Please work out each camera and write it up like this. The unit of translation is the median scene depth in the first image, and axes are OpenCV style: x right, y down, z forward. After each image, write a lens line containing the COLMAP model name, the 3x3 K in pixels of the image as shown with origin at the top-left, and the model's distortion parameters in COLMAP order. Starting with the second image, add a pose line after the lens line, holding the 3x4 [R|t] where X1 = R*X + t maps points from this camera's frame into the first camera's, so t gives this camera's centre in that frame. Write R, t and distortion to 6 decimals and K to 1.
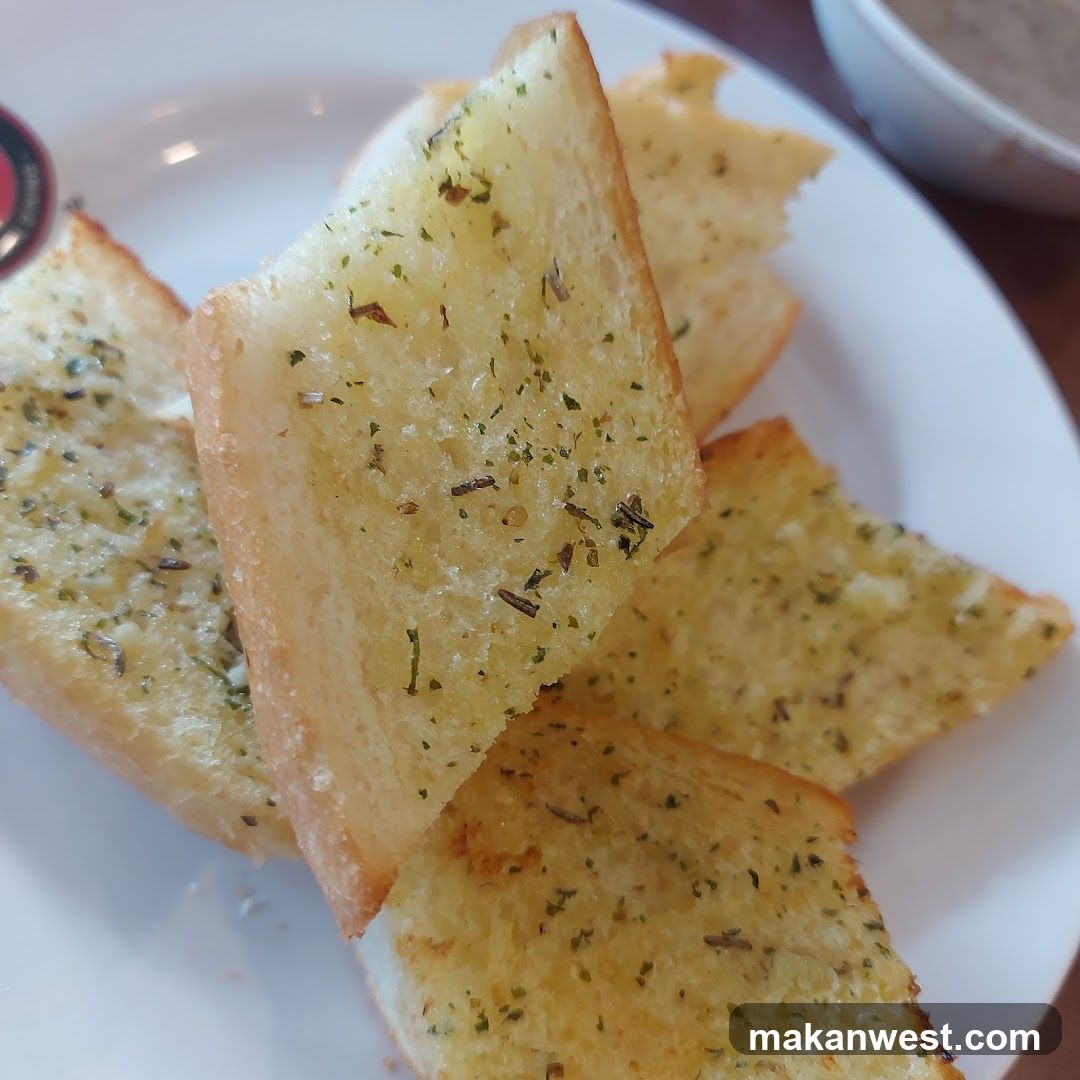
lens RADIAL K [[825.1, 0, 540.0], [0, 825.1, 540.0], [0, 0, 1]] dist [0.058109, -0.143670]
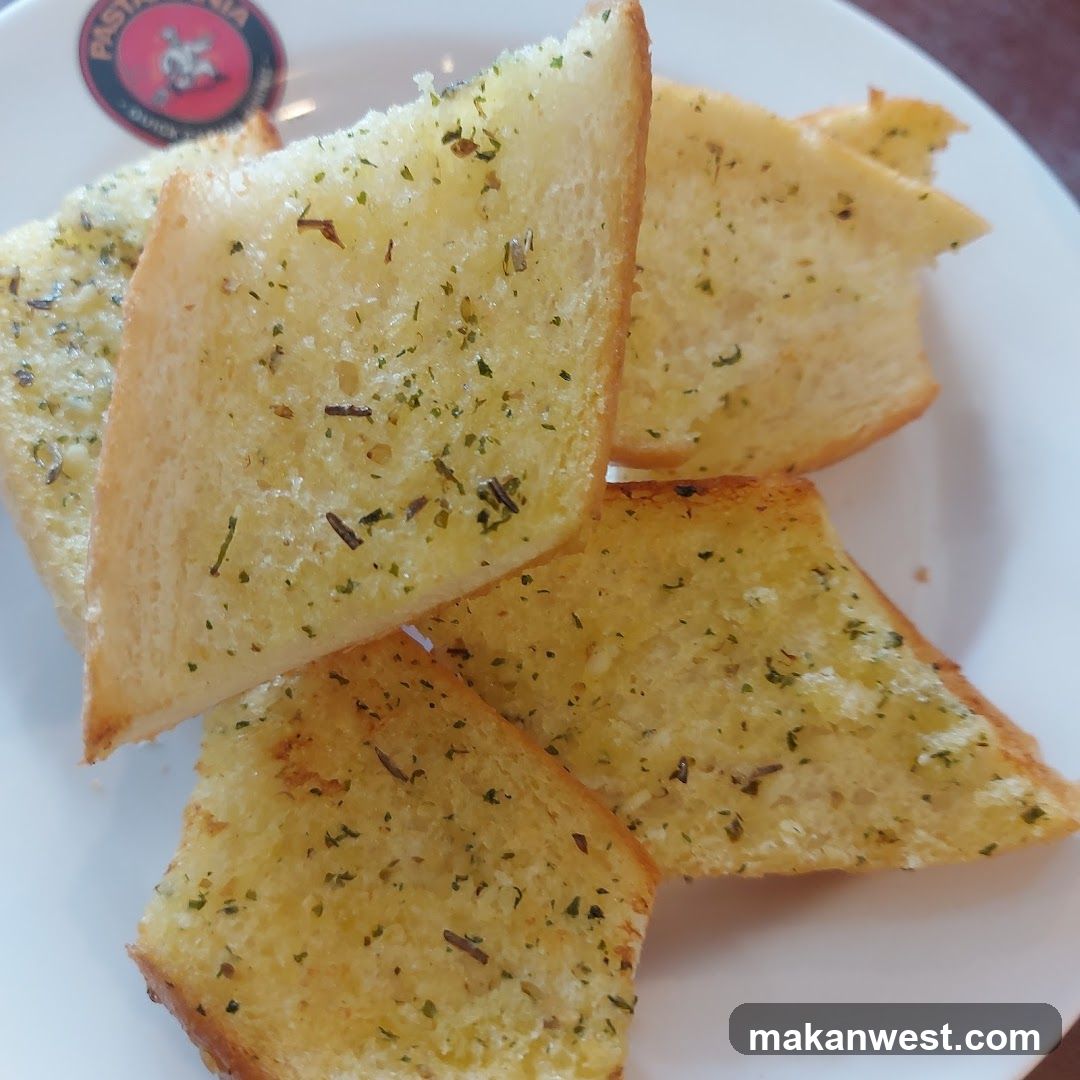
lens RADIAL K [[821.7, 0, 563.6], [0, 821.7, 542.0], [0, 0, 1]] dist [0.065028, -0.138586]
pose [[0.914591, 0.330354, -0.233216, 0.411410], [-0.332964, 0.942485, 0.029278, -0.028056], [0.229475, 0.050875, 0.971984, 0.060957]]
